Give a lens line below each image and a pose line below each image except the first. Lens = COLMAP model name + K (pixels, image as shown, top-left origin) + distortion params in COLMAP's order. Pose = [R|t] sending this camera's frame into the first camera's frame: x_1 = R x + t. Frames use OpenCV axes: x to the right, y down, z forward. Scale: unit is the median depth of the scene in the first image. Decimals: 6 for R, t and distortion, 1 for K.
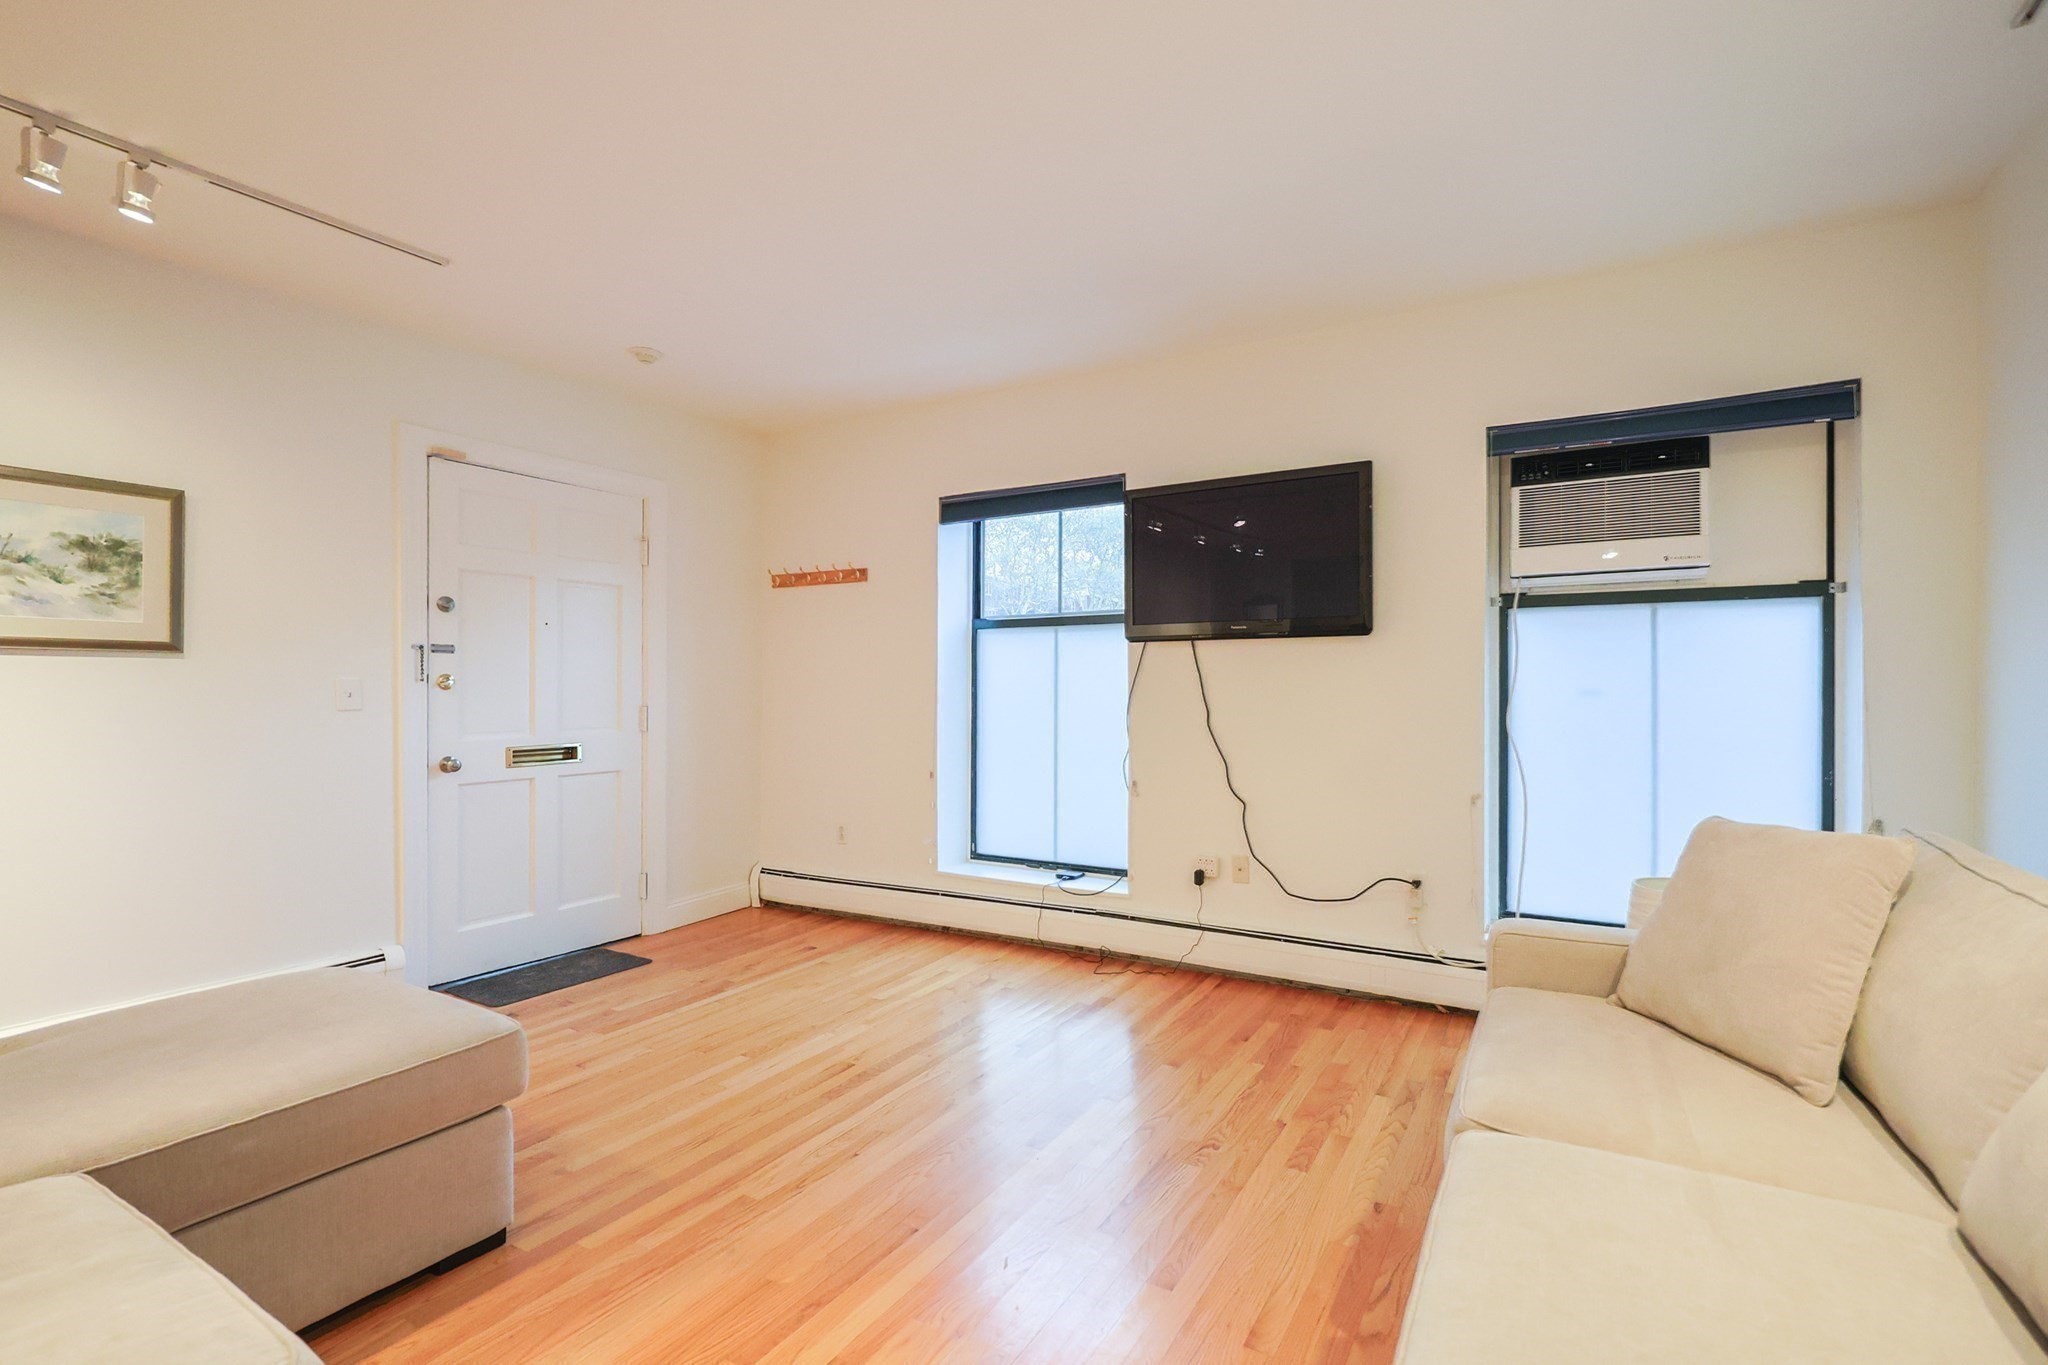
lens RADIAL K [[916.5, 0, 1083.6], [0, 916.5, 694.9], [0, 0, 1]] dist [-0.001035, -0.000252]
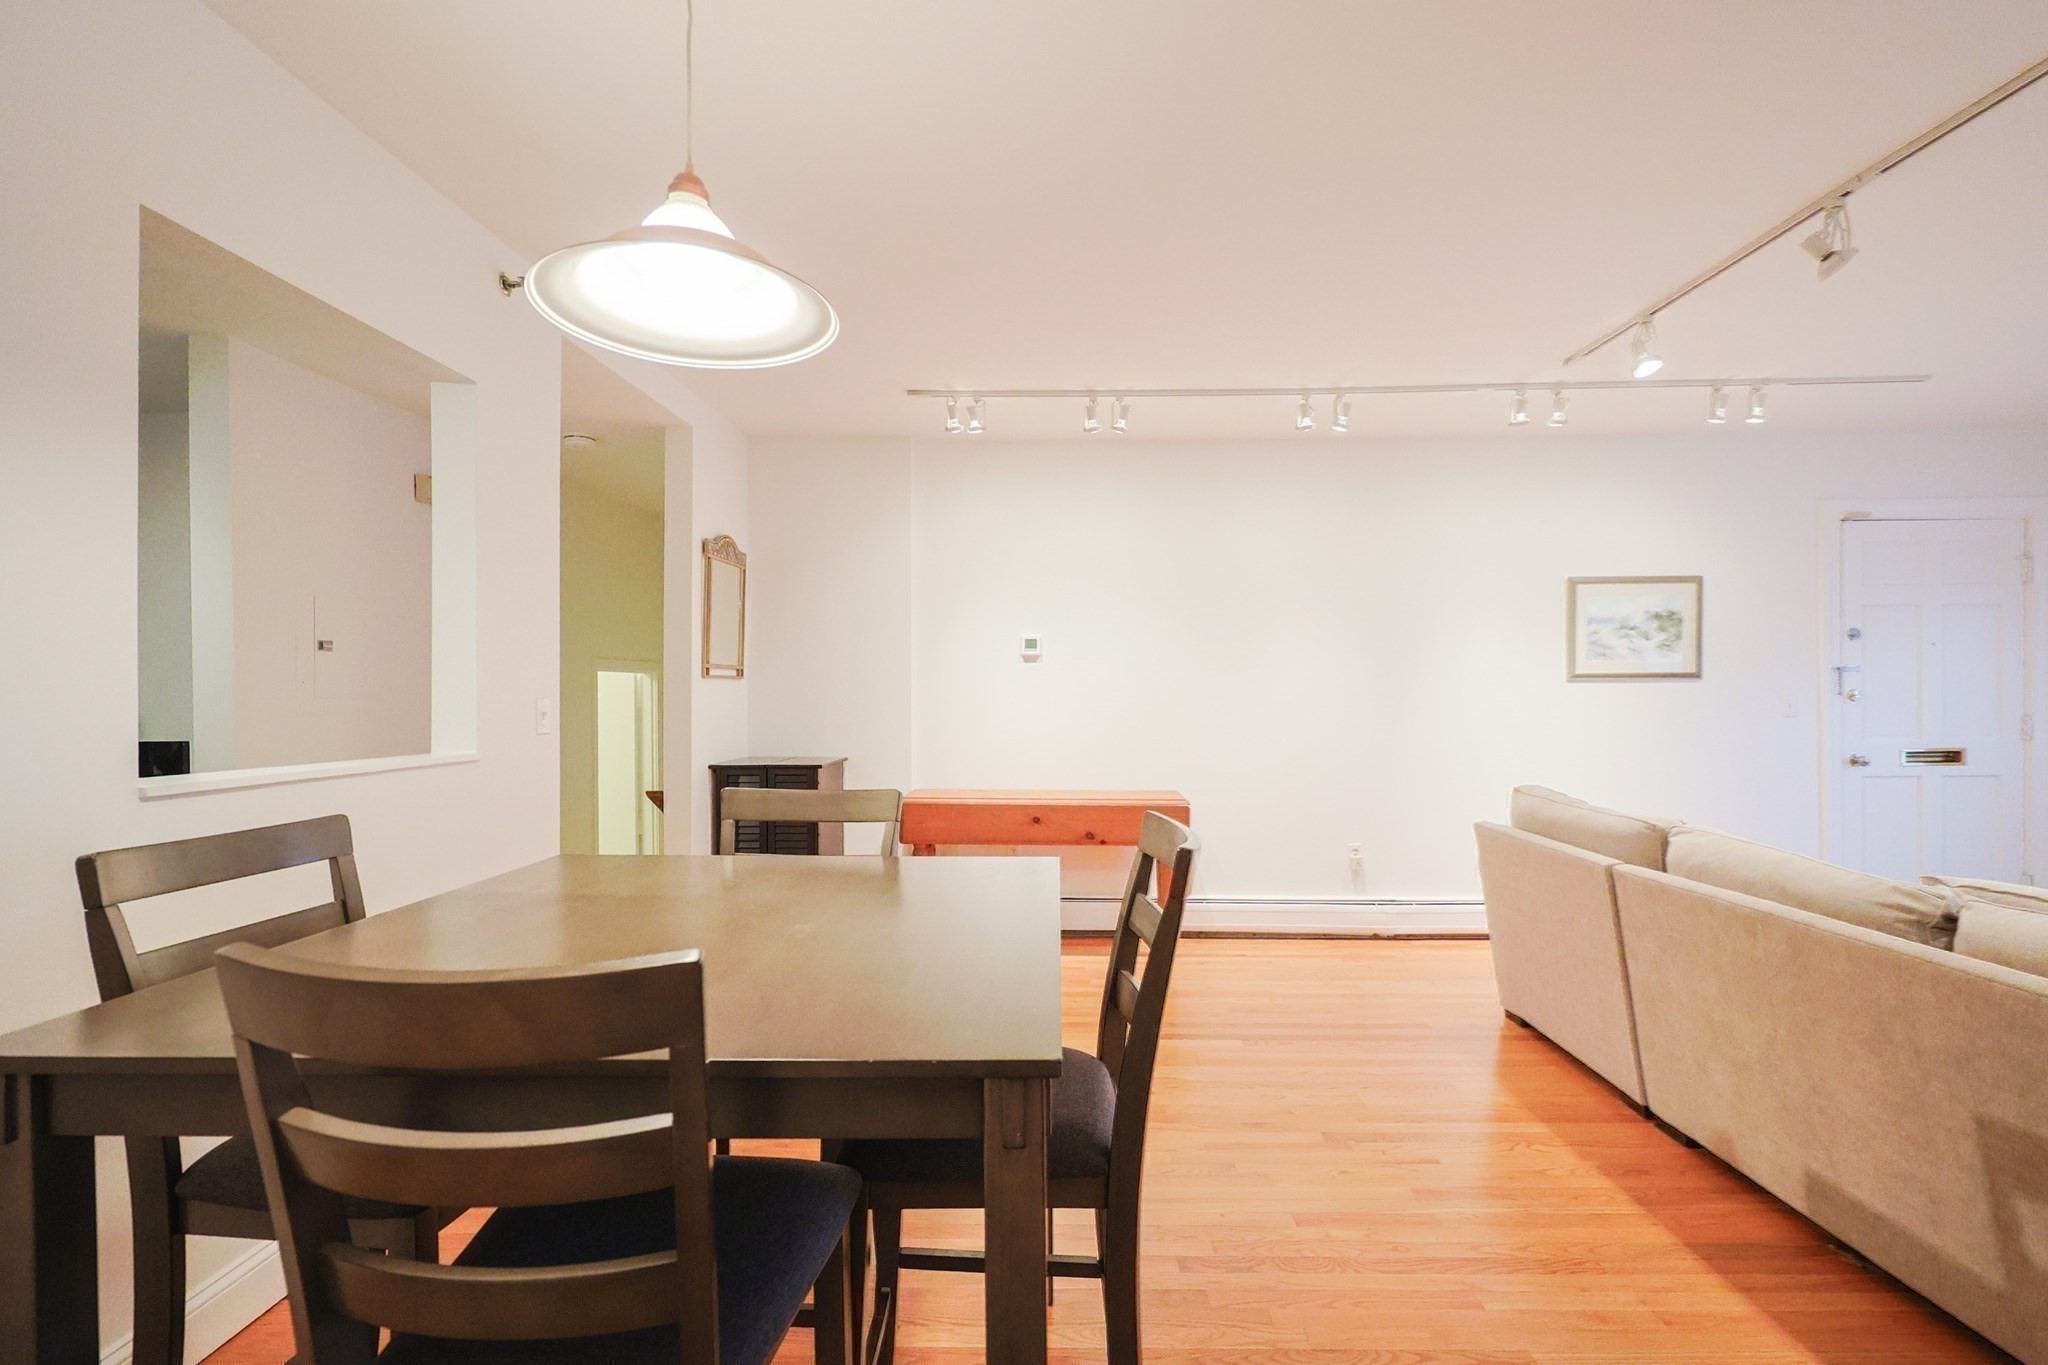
lens RADIAL K [[891.5, 0, 1050.8], [0, 891.5, 692.4], [0, 0, 1]] dist [0.000312, -0.000292]
pose [[0.475183, -0.003881, -0.879878, -0.139922], [0.001375, 0.999992, -0.003669, -0.015398], [0.879886, 0.000534, 0.475185, -0.582413]]
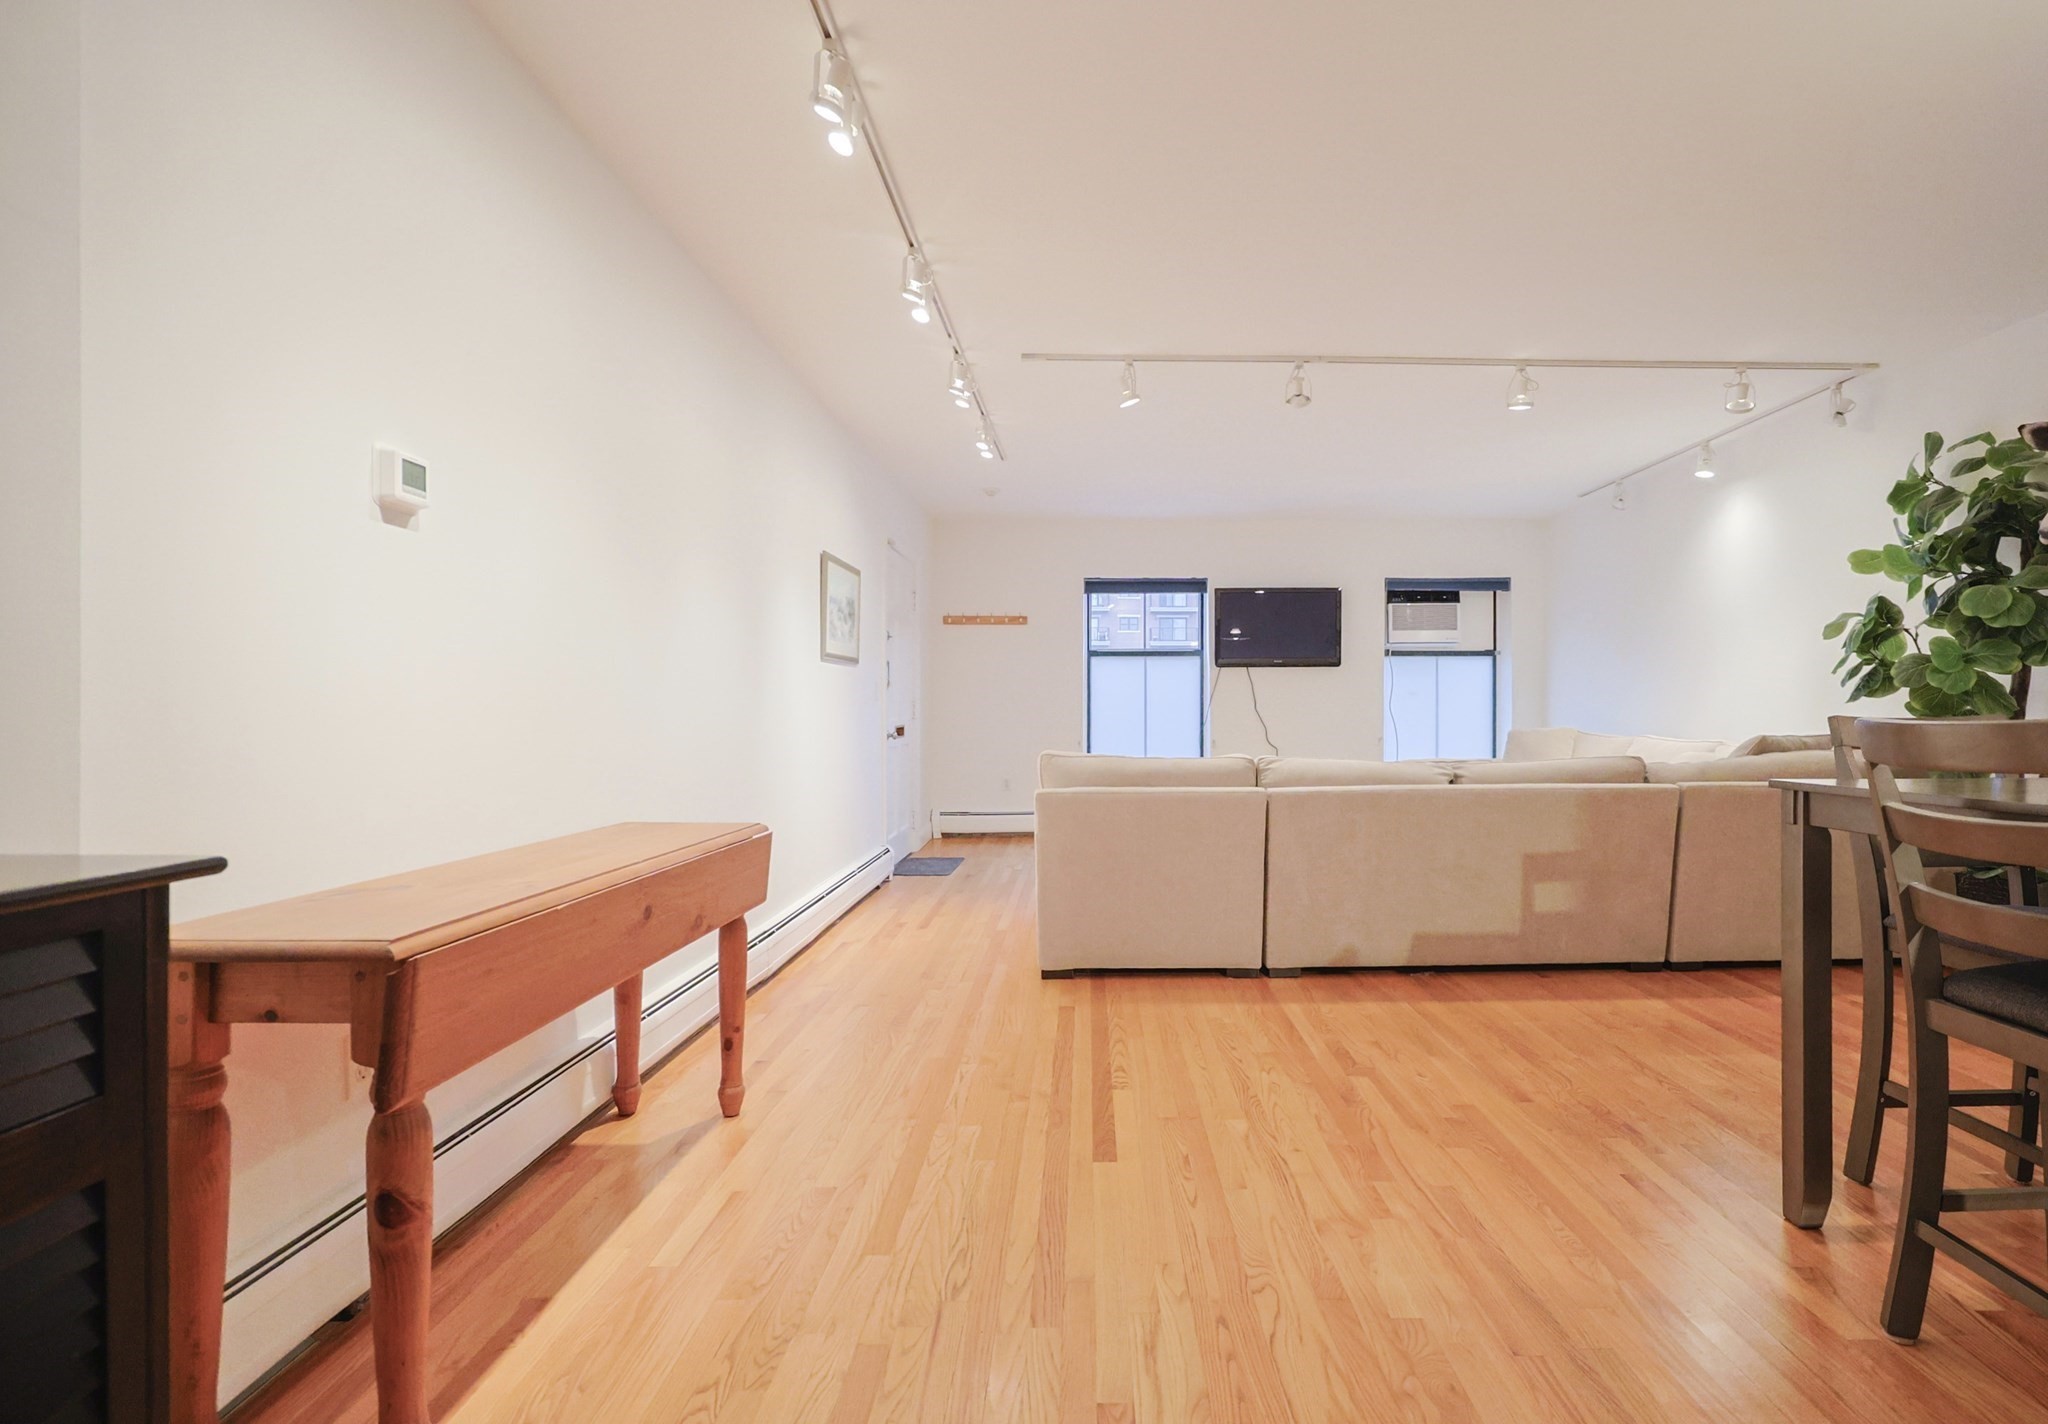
lens RADIAL K [[915.5, 0, 1108.1], [0, 915.5, 716.4], [0, 0, 1]] dist [0.000330, 0.000241]
pose [[0.872675, -0.007002, 0.488250, -1.168440], [0.004353, 0.999969, 0.006560, 0.034888], [-0.488281, -0.003599, 0.872679, -0.606722]]
